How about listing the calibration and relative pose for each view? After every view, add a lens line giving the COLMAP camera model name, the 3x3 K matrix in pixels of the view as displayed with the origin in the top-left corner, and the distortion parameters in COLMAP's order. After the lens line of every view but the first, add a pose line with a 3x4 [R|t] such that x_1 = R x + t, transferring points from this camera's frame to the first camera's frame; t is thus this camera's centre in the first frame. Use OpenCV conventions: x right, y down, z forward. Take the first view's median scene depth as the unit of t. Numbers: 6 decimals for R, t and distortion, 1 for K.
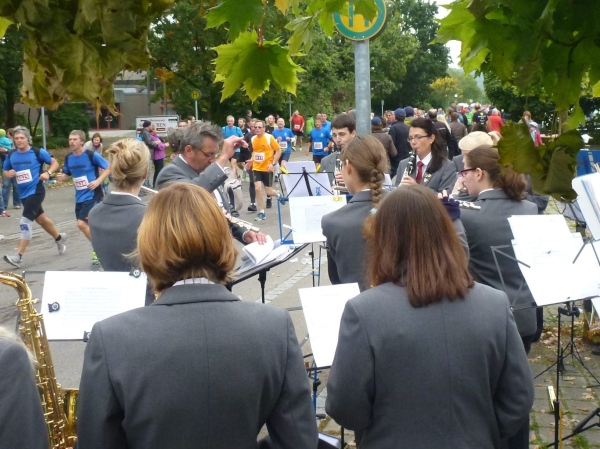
lens RADIAL K [[527.7, 0, 299.6], [0, 527.7, 224.2], [0, 0, 1]] dist [-0.013187, -0.009115]
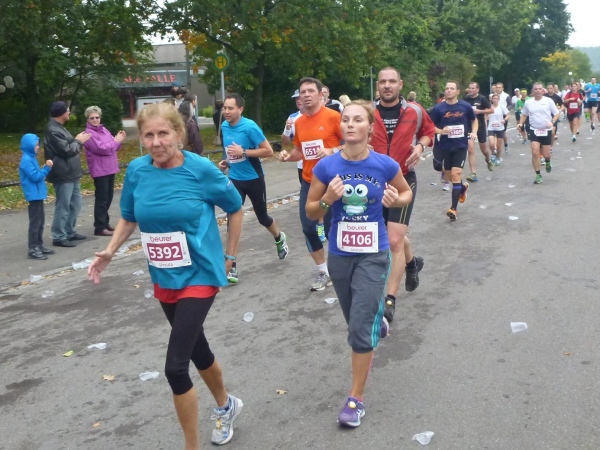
lens RADIAL K [[527.7, 0, 301.1], [0, 527.7, 224.9], [0, 0, 1]] dist [-0.013187, -0.009115]
pose [[0.987776, 0.010171, -0.155550, 0.000515], [-0.006807, 0.999732, 0.022146, -0.028772], [0.155733, -0.020816, 0.987580, 0.173556]]
